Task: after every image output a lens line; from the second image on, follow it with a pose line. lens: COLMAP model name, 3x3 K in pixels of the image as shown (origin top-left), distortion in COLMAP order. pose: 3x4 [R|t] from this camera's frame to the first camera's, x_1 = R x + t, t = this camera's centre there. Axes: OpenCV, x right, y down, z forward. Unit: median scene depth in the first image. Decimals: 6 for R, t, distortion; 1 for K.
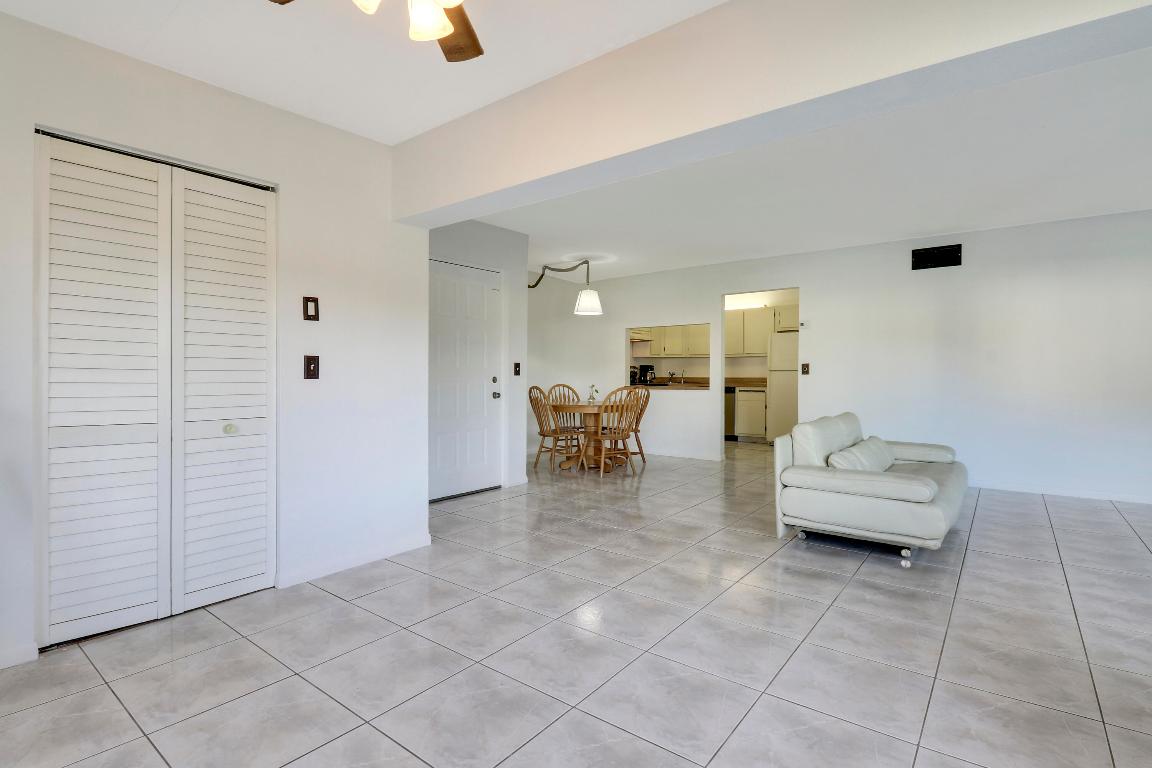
lens RADIAL K [[543.3, 0, 552.6], [0, 543.3, 374.6], [0, 0, 1]] dist [-0.002045, -0.009264]
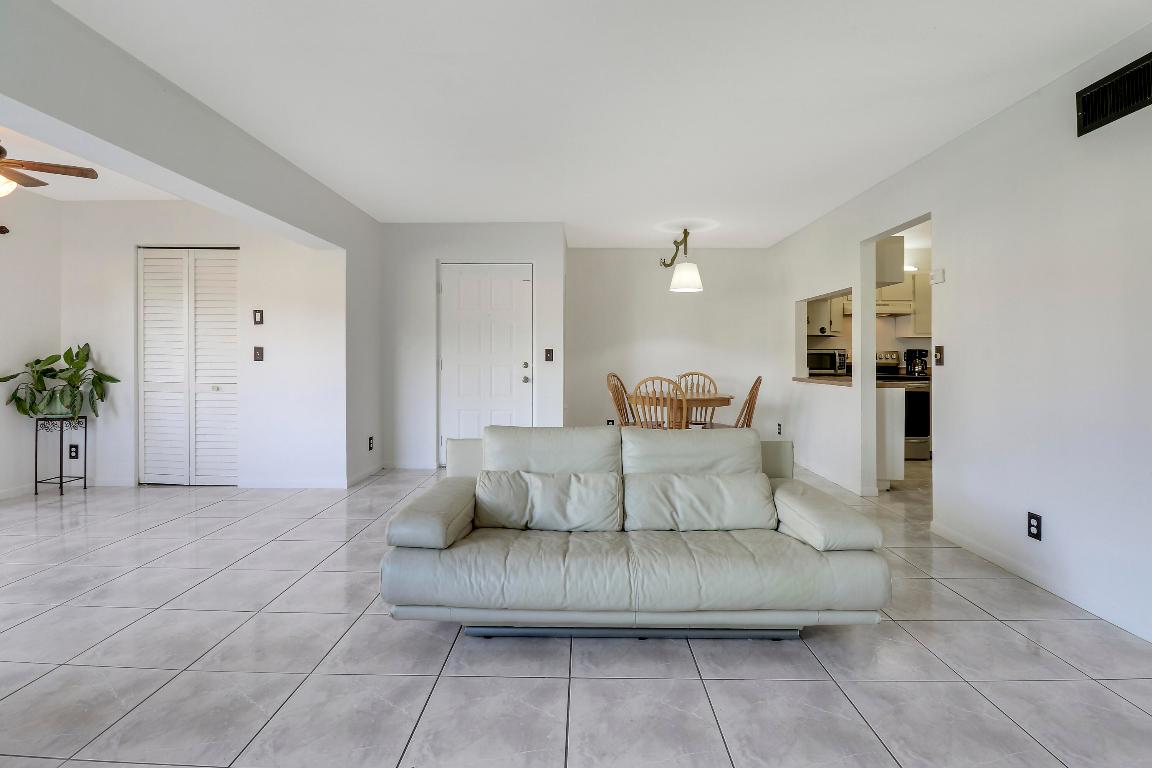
lens RADIAL K [[543.3, 0, 572.9], [0, 543.3, 363.0], [0, 0, 1]] dist [-0.002045, -0.009264]
pose [[0.632893, 0.014254, -0.774108, 0.611926], [-0.008419, 0.999898, 0.011529, -0.005923], [0.774194, -0.000779, 0.632948, 0.316499]]
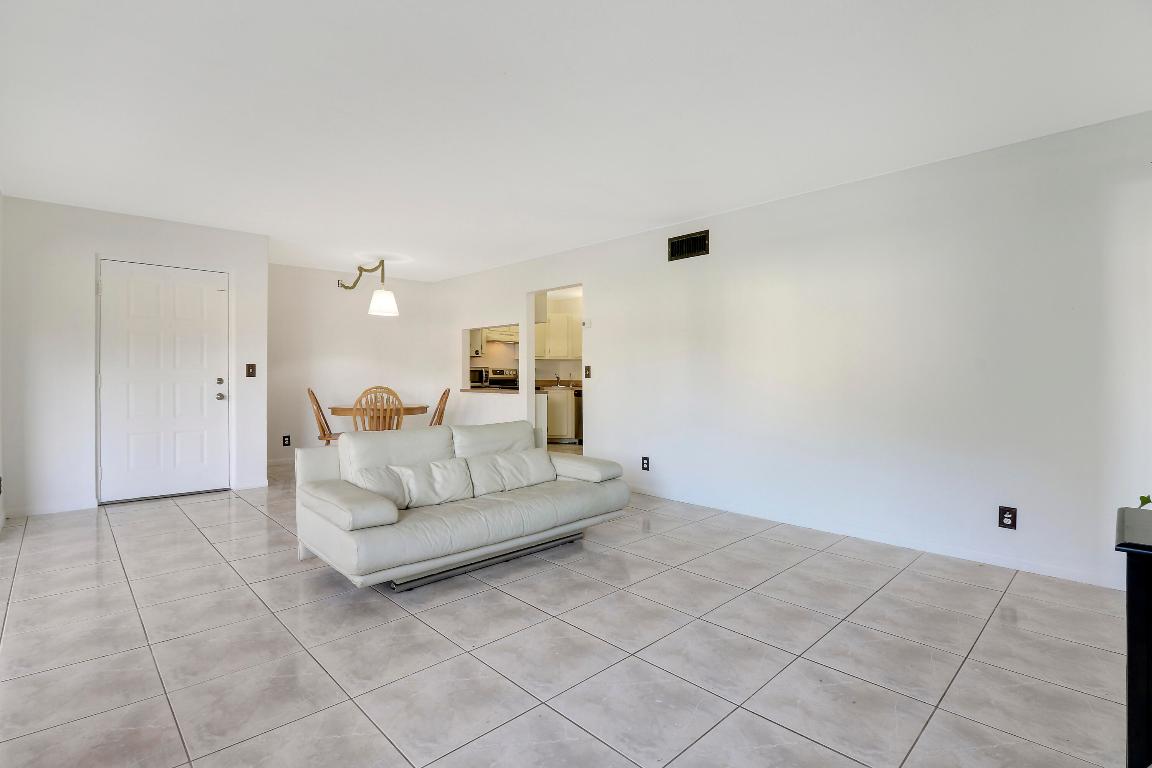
lens RADIAL K [[543.3, 0, 562.1], [0, 543.3, 384.2], [0, 0, 1]] dist [-0.002045, -0.009264]
pose [[0.993349, 0.007466, -0.114899, 0.488606], [-0.005863, 0.999881, 0.014285, -0.002493], [0.114992, -0.013516, 0.993274, 0.074831]]
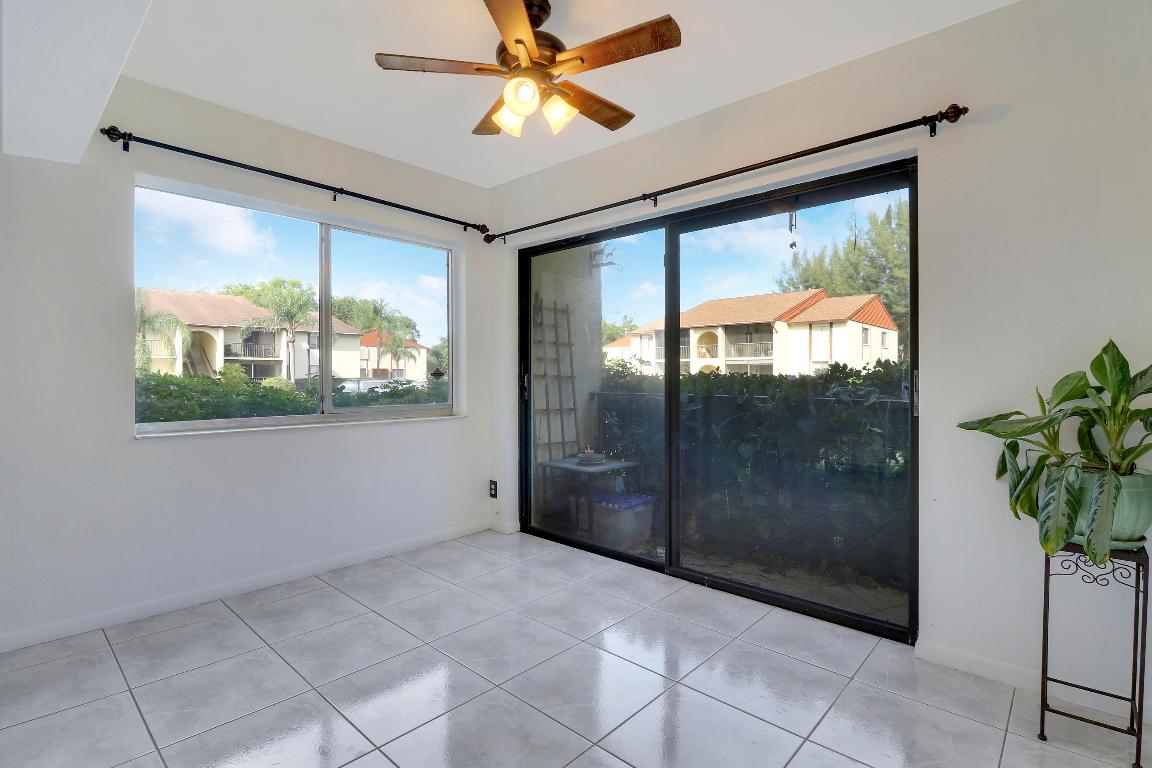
lens RADIAL K [[543.3, 0, 570.1], [0, 543.3, 383.1], [0, 0, 1]] dist [-0.002045, -0.009264]
pose [[-0.998914, 0.004962, 0.046329, -0.093377], [0.005529, 0.999911, 0.012115, -0.001688], [-0.046264, 0.012358, -0.998853, 0.510053]]
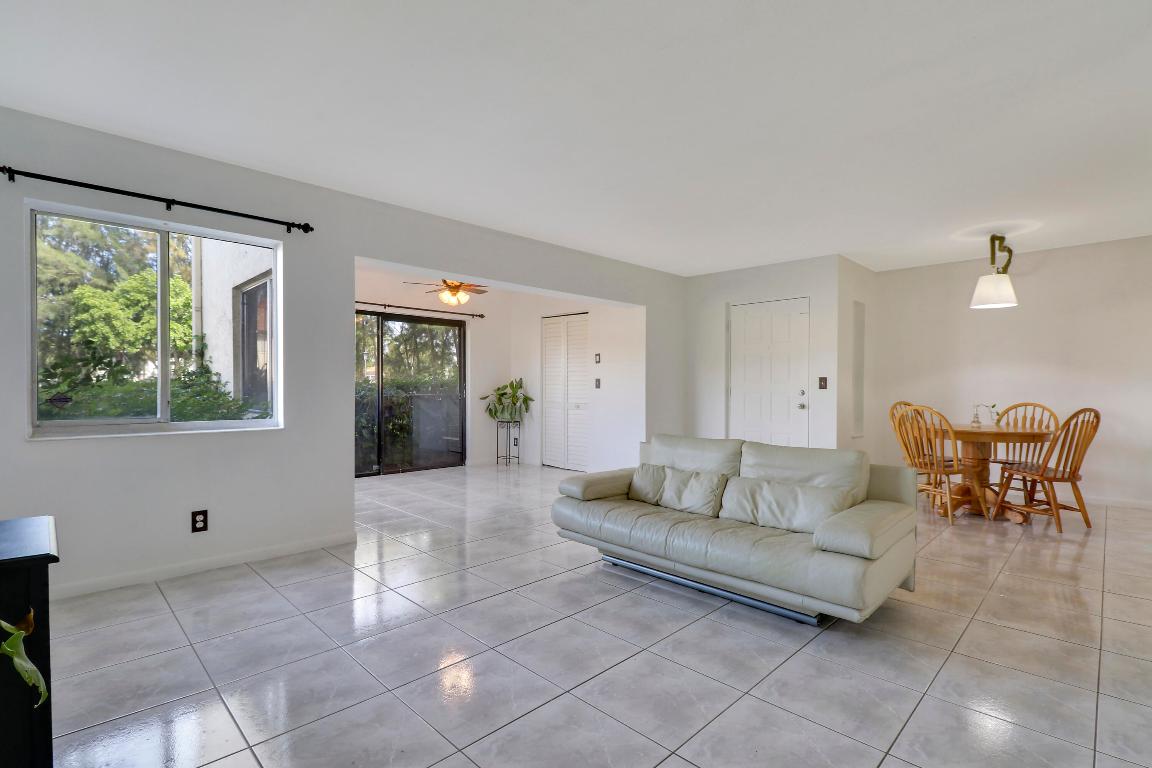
lens RADIAL K [[543.3, 0, 560.0], [0, 543.3, 396.4], [0, 0, 1]] dist [-0.002045, -0.009264]
pose [[-0.115161, 0.022457, -0.993093, 0.841313], [-0.004466, 0.999723, 0.023124, -0.005316], [0.993337, 0.007098, -0.115028, 0.495434]]
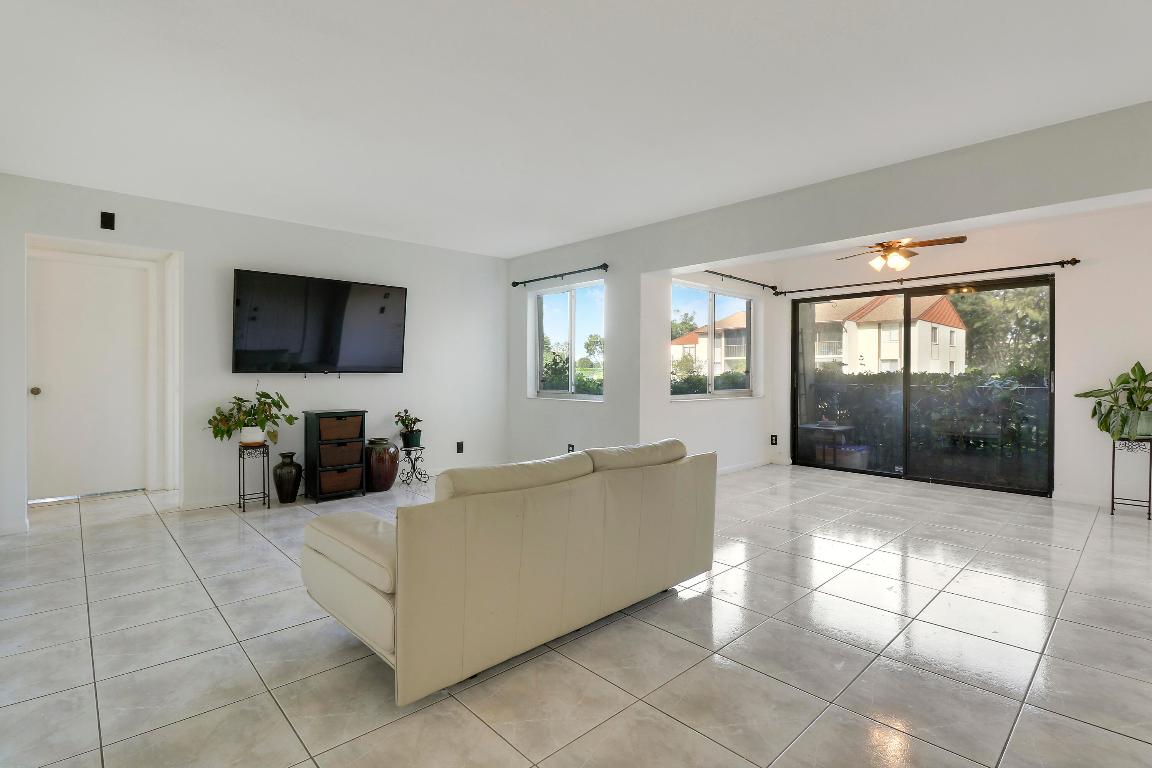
lens RADIAL K [[543.3, 0, 583.9], [0, 543.3, 375.9], [0, 0, 1]] dist [-0.002045, -0.009264]
pose [[-0.994309, 0.001626, 0.106517, 0.272254], [0.002144, 0.999986, 0.004747, -0.003583], [-0.106508, 0.004949, -0.994299, 0.974175]]
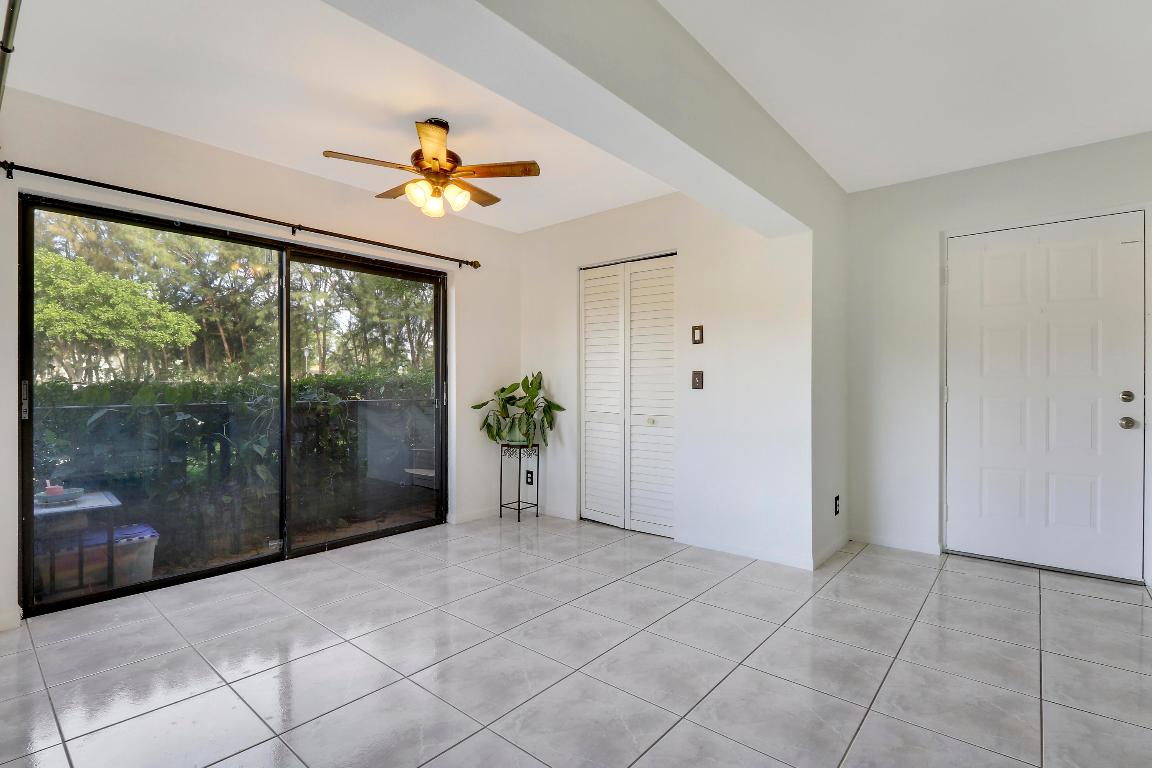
lens RADIAL K [[543.3, 0, 572.5], [0, 543.3, 386.2], [0, 0, 1]] dist [-0.002045, -0.009264]
pose [[-0.011701, 0.006227, -0.999912, 0.374854], [-0.001372, 0.999980, 0.006243, -0.003408], [0.999931, 0.001444, -0.011692, 0.322186]]
